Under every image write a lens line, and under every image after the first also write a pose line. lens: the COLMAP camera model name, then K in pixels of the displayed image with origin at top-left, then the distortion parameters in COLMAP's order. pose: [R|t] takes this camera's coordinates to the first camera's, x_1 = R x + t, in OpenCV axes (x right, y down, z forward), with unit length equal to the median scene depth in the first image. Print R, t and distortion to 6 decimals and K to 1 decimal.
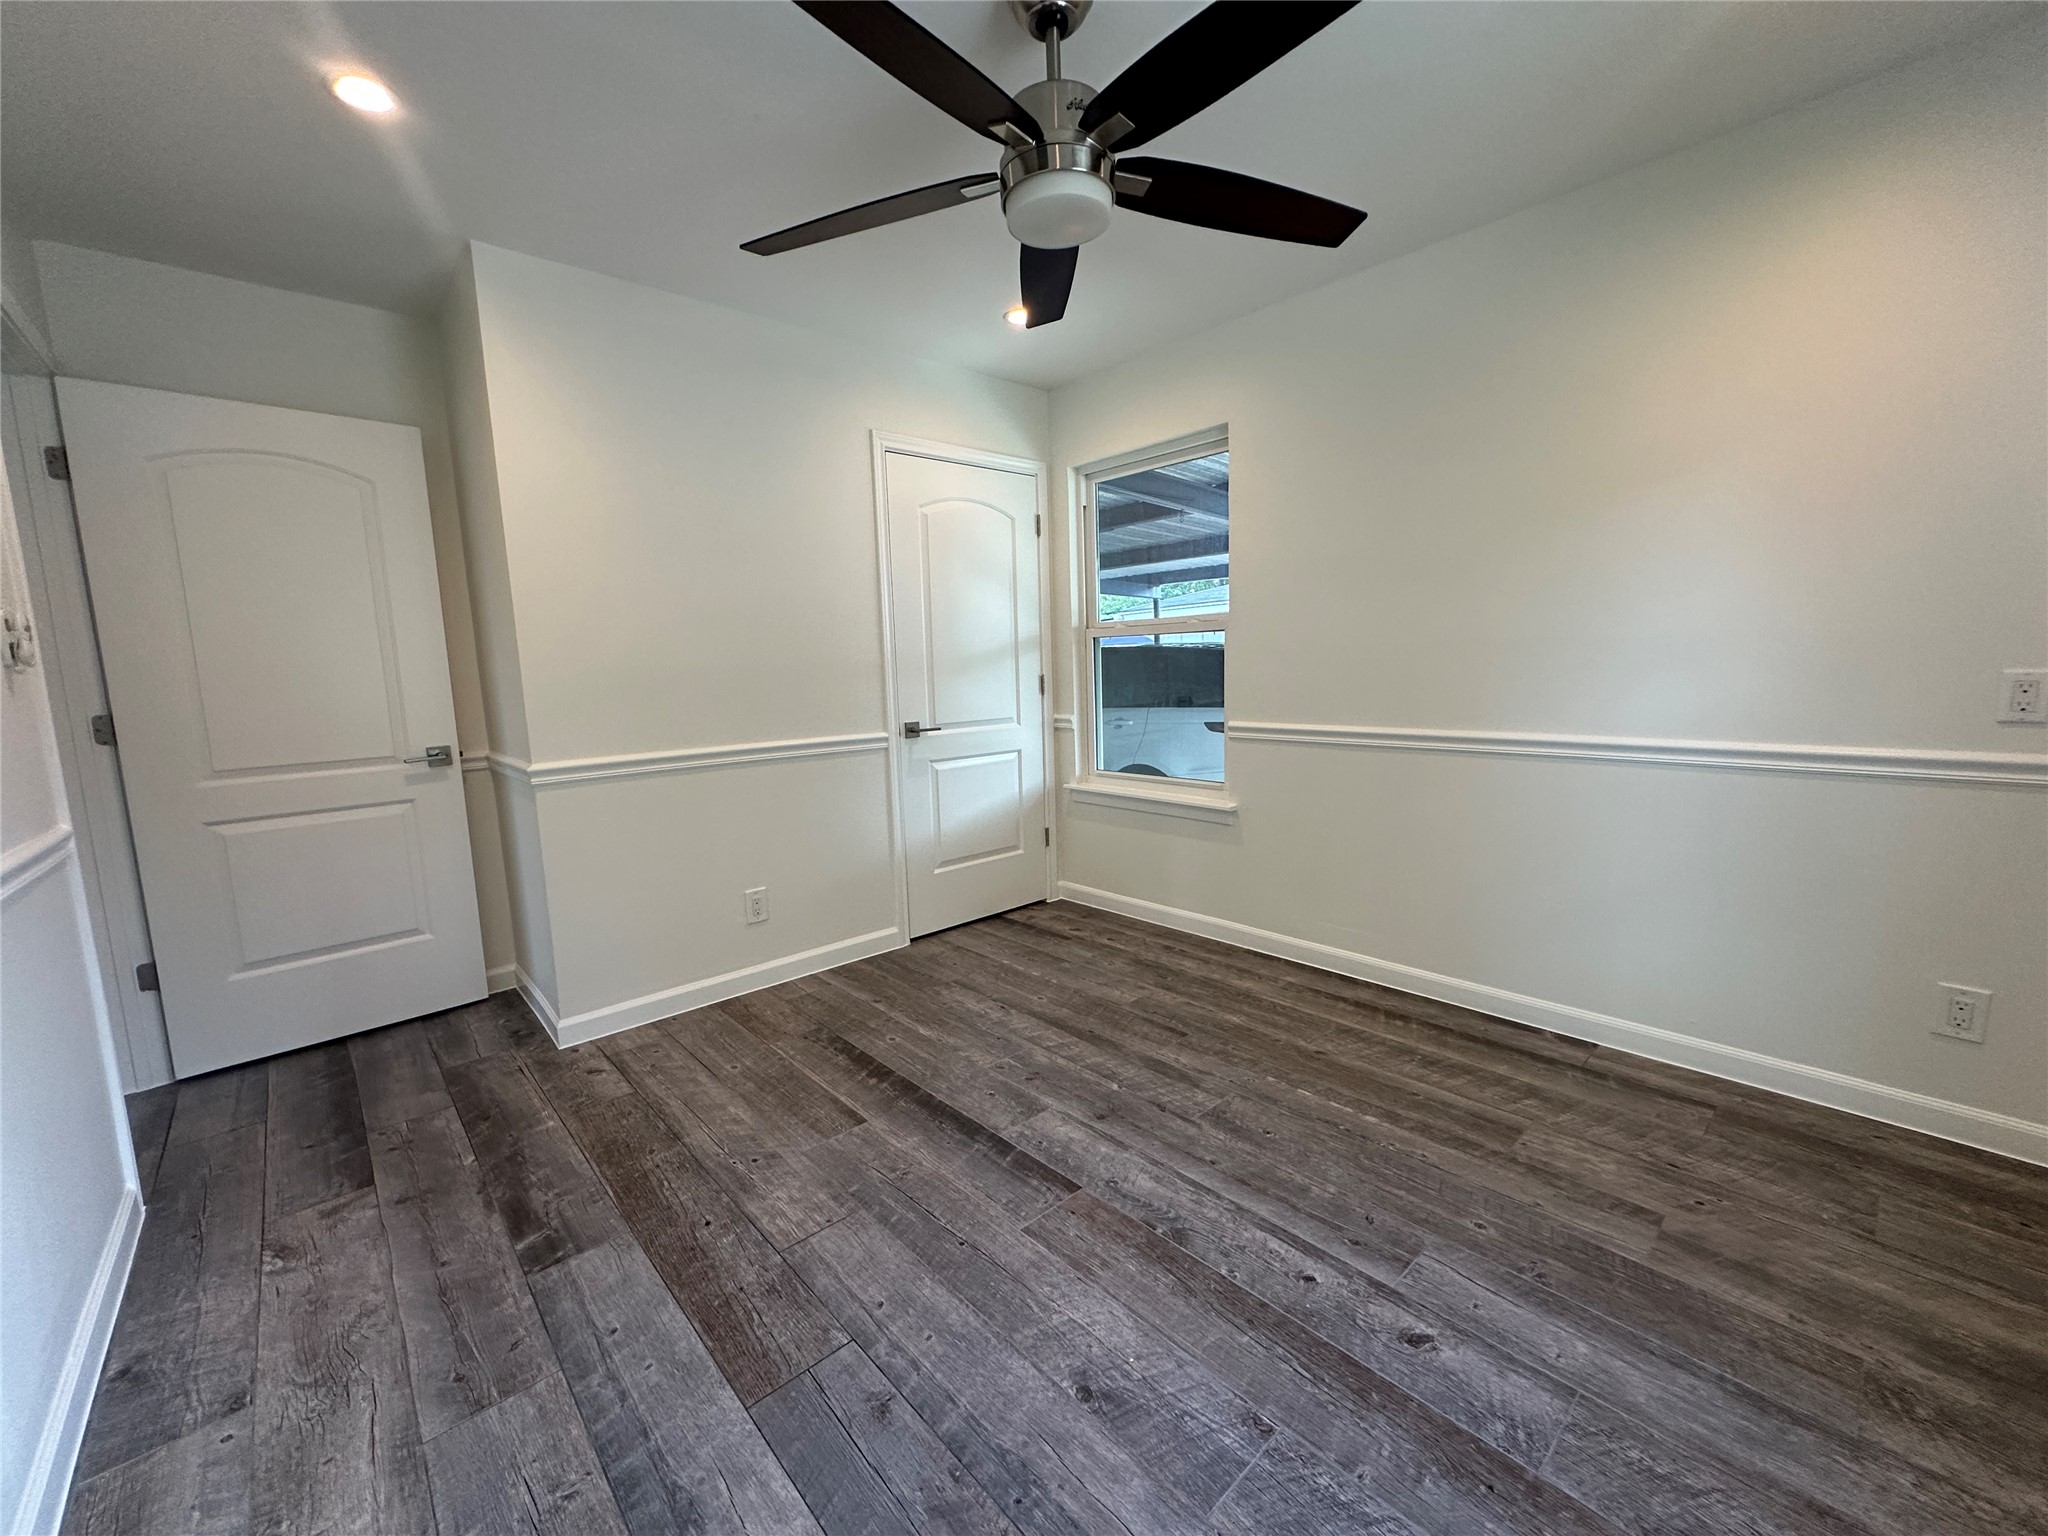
lens RADIAL K [[817.6, 0, 1024.0], [0, 817.6, 768.0], [0, 0, 1]] dist [-0.003836, 0.000367]
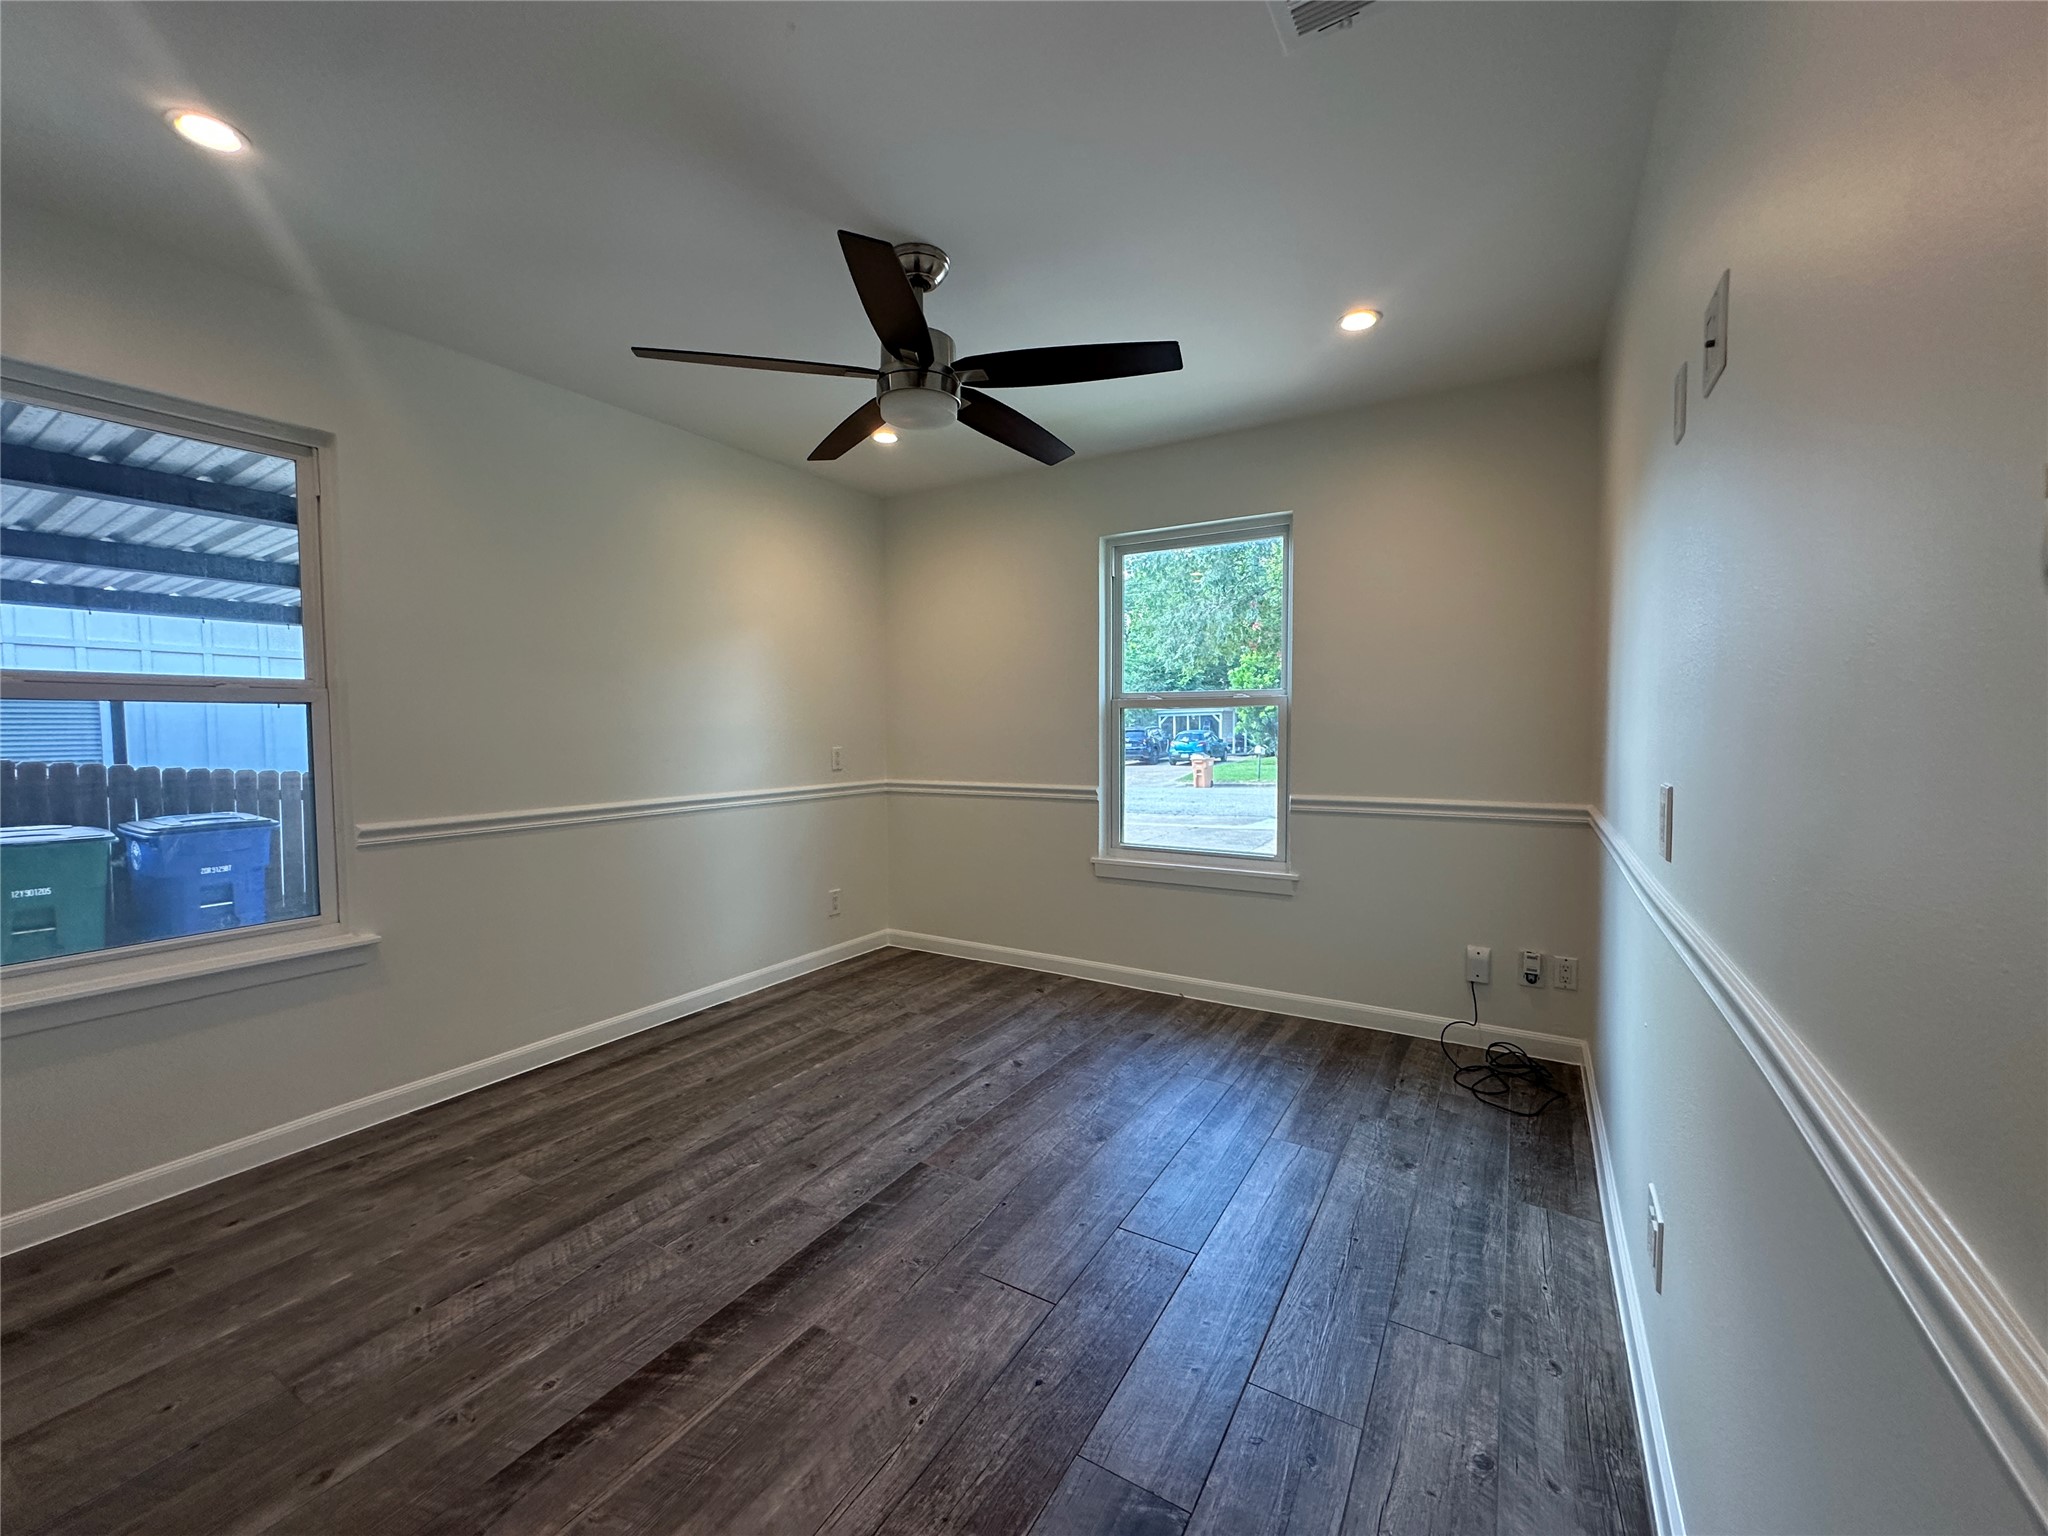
lens RADIAL K [[817.6, 0, 1024.0], [0, 817.6, 768.0], [0, 0, 1]] dist [-0.003836, 0.000367]
pose [[-0.286576, -0.015308, 0.957935, -0.952590], [0.141056, 0.988302, 0.057992, -0.098436], [-0.947617, 0.151742, -0.281064, 0.930364]]
